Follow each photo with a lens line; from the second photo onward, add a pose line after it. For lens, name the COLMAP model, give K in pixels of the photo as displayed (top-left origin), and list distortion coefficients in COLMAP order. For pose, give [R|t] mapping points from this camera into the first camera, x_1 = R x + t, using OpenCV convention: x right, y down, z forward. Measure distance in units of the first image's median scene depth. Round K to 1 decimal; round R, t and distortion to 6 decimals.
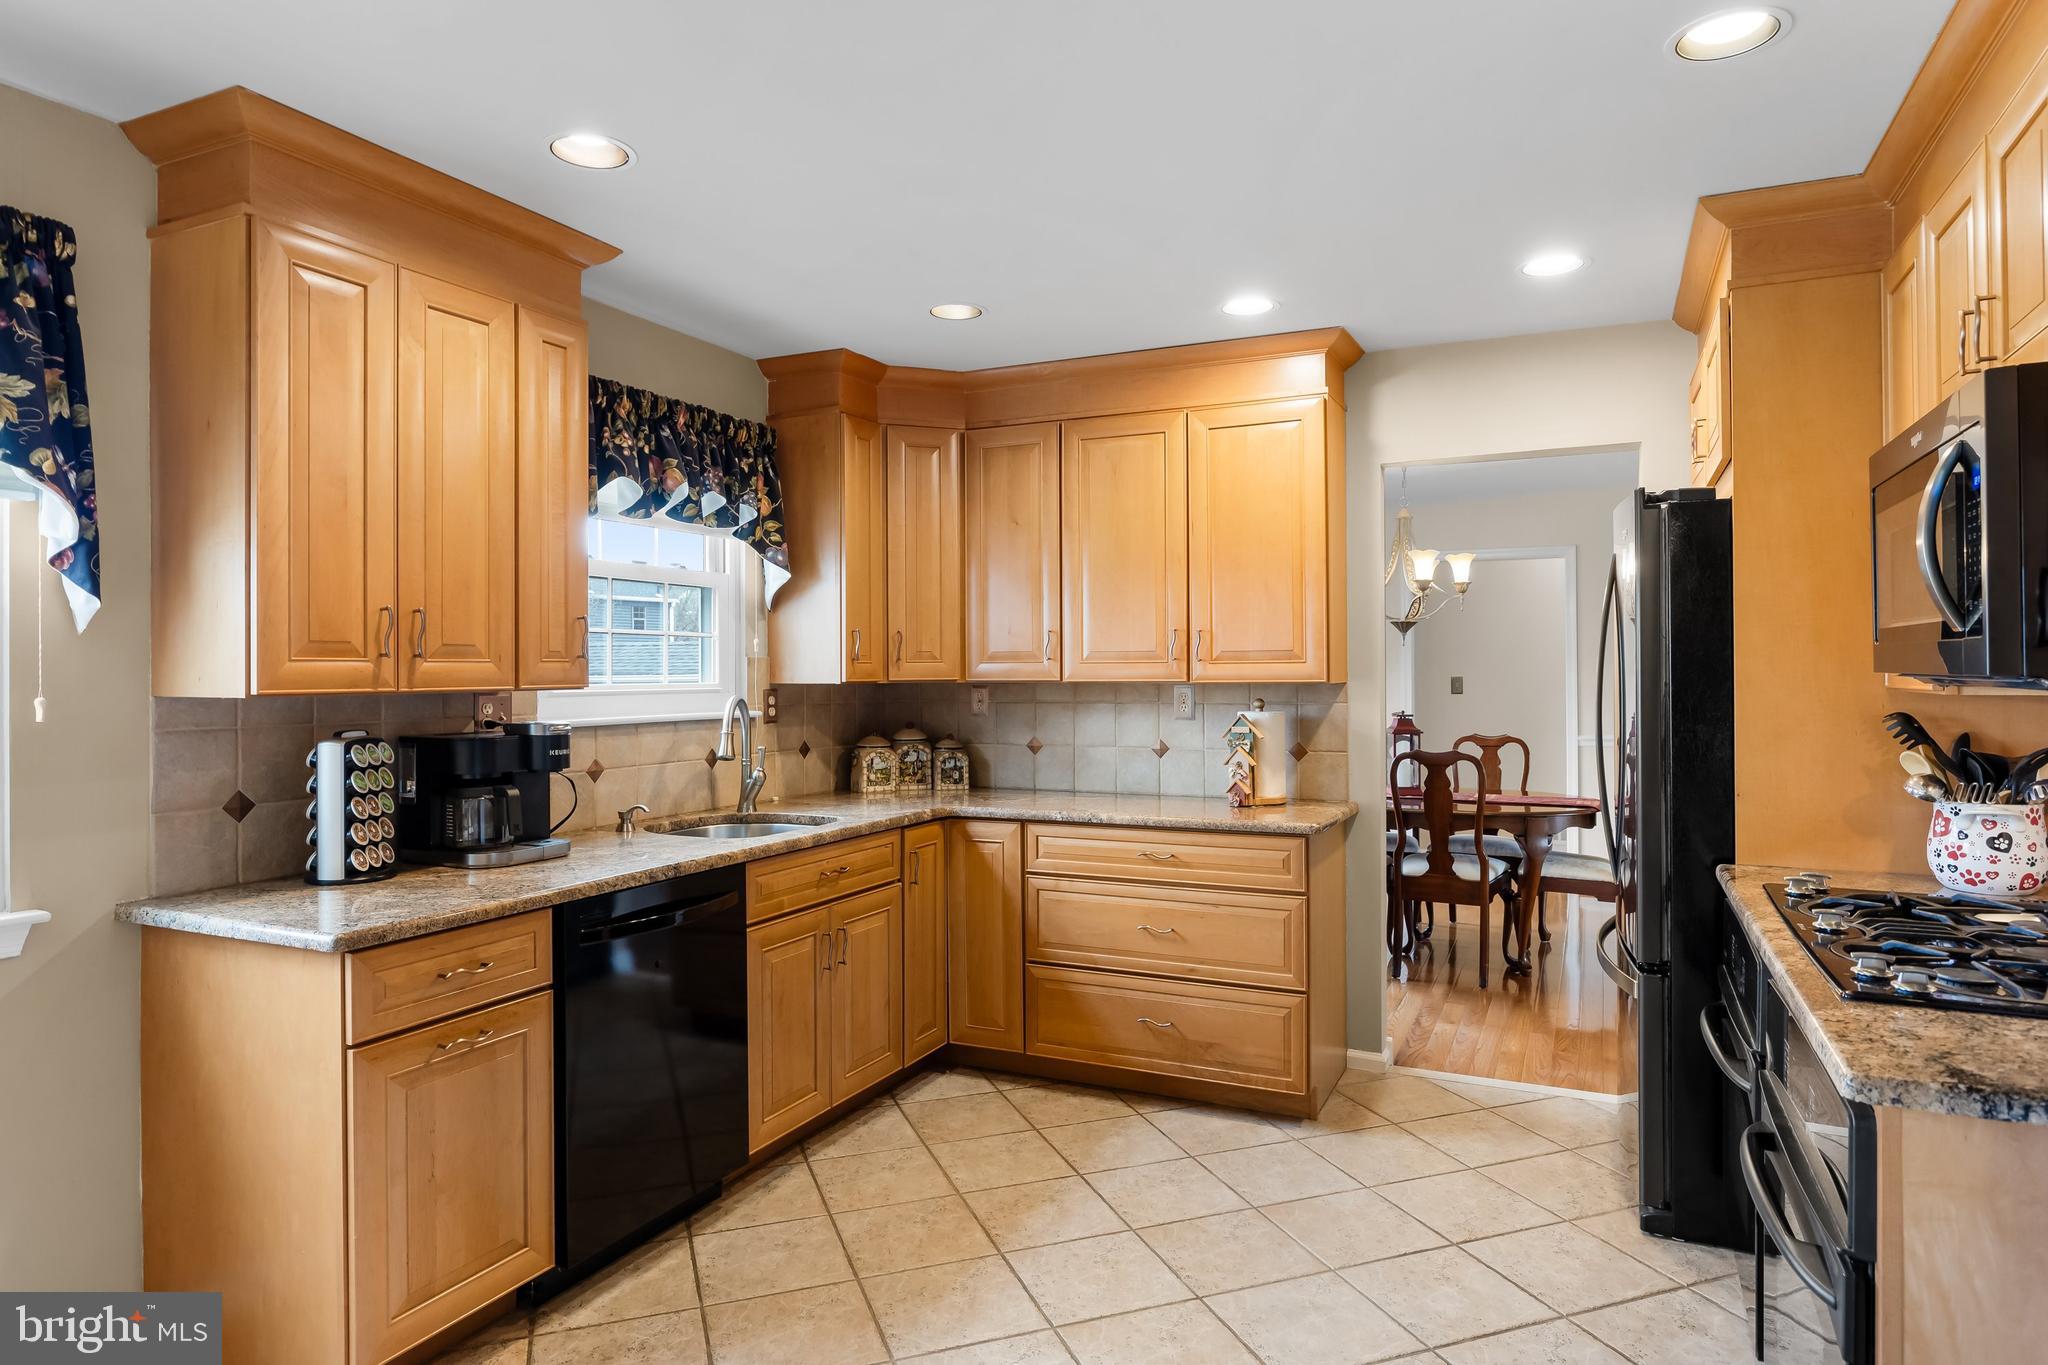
lens RADIAL K [[1025.8, 0, 1031.8], [0, 1025.8, 677.7], [0, 0, 1]] dist [-0.003363, -0.000128]
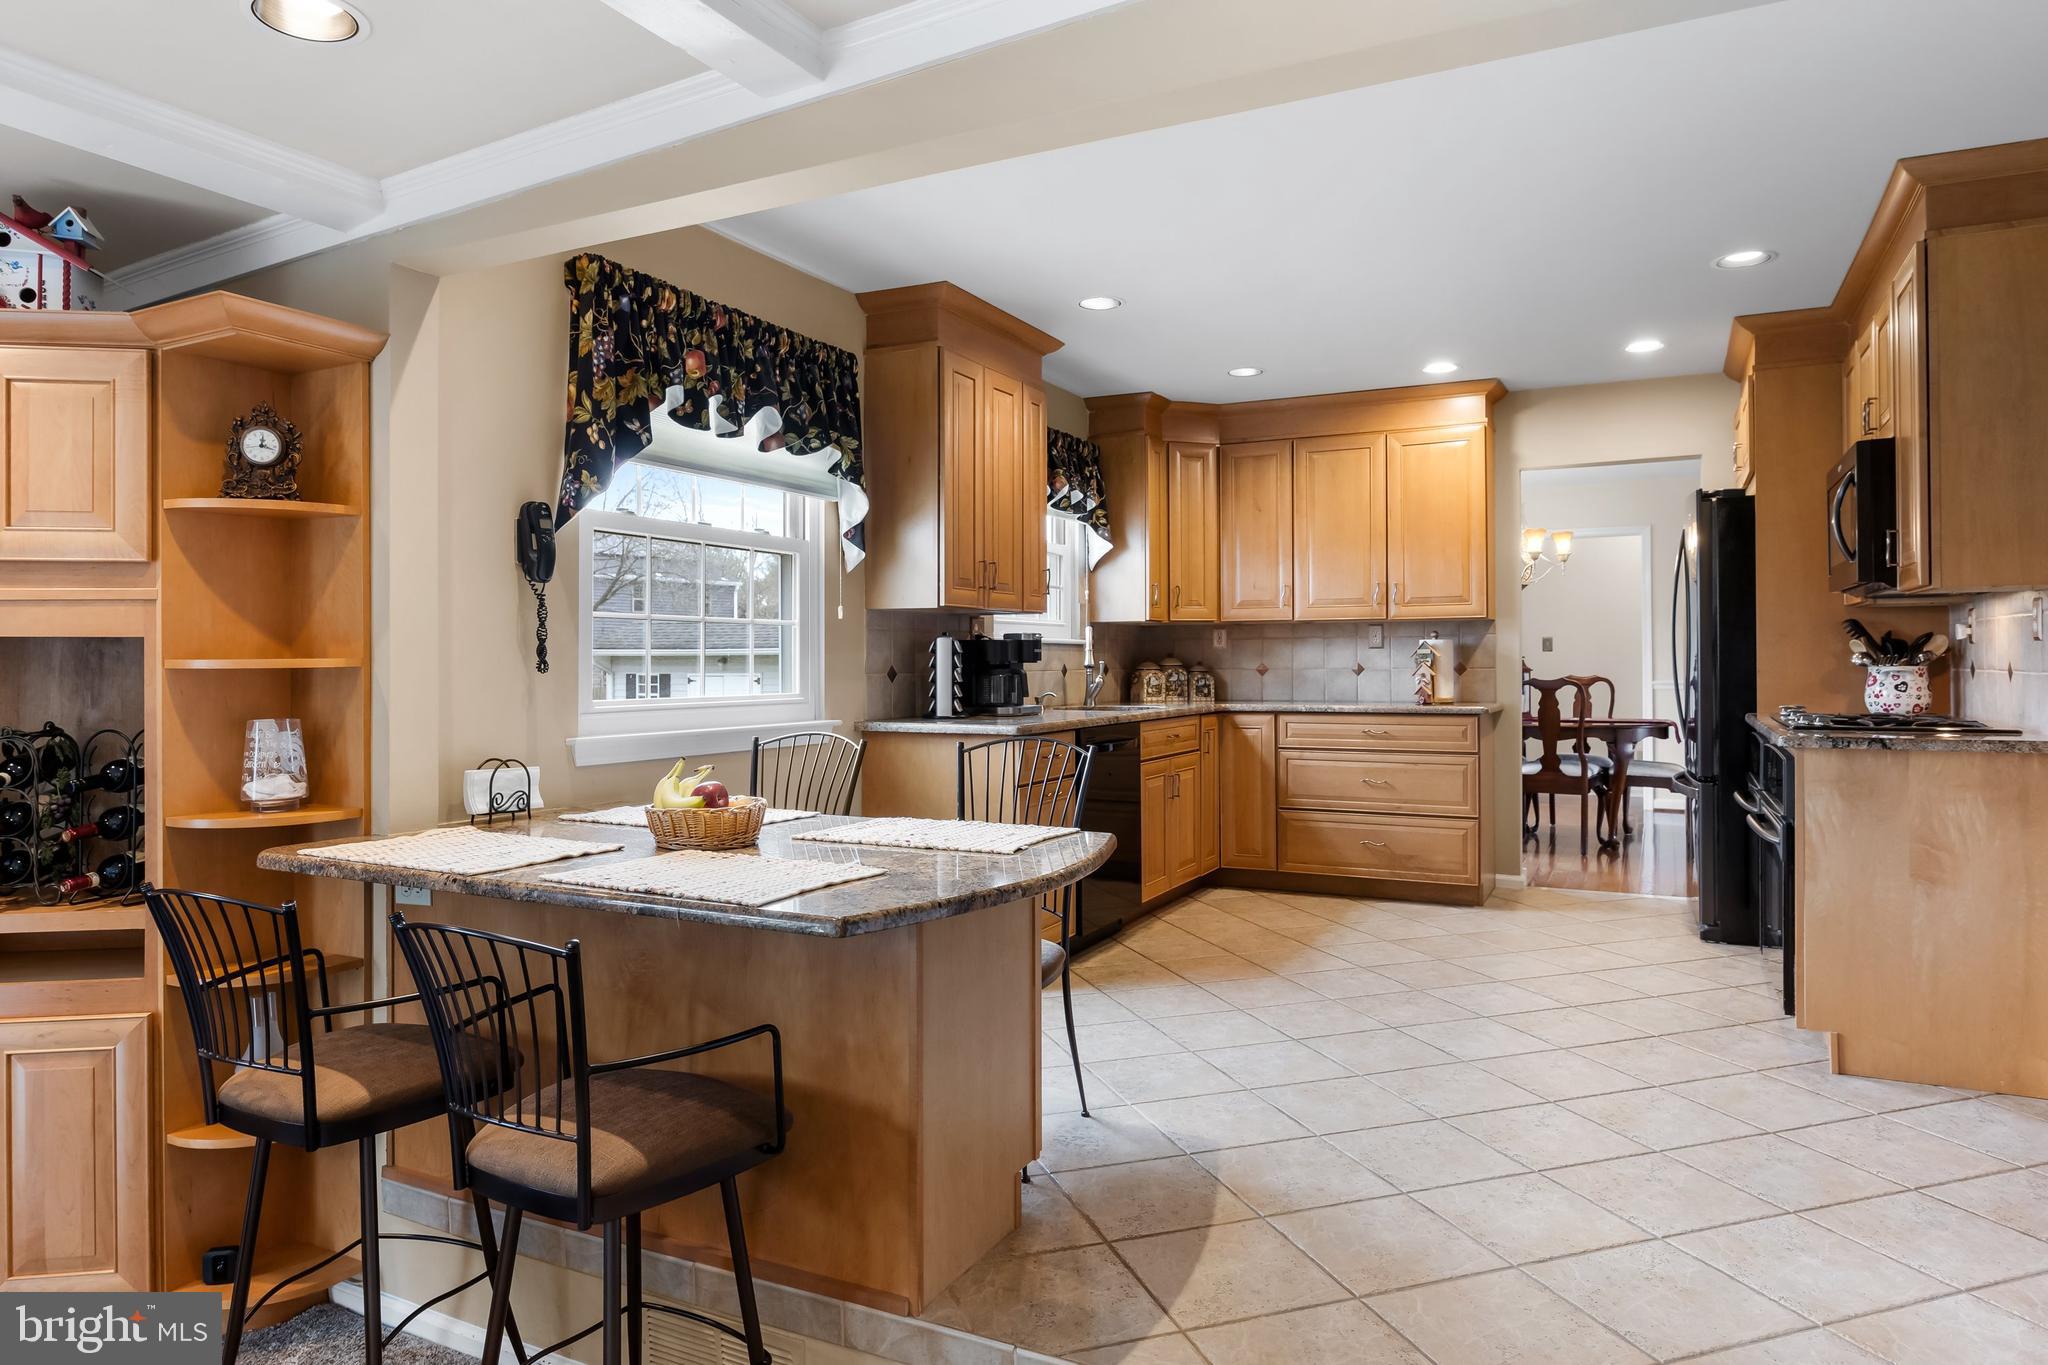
lens RADIAL K [[1102.7, 0, 1027.5], [0, 1102.7, 673.3], [0, 0, 1]] dist [0.003161, 0.001328]
pose [[0.999845, -0.000621, -0.017605, -0.334412], [0.000650, 0.999998, 0.001688, 0.079330], [0.017604, -0.001700, 0.999844, -0.583246]]
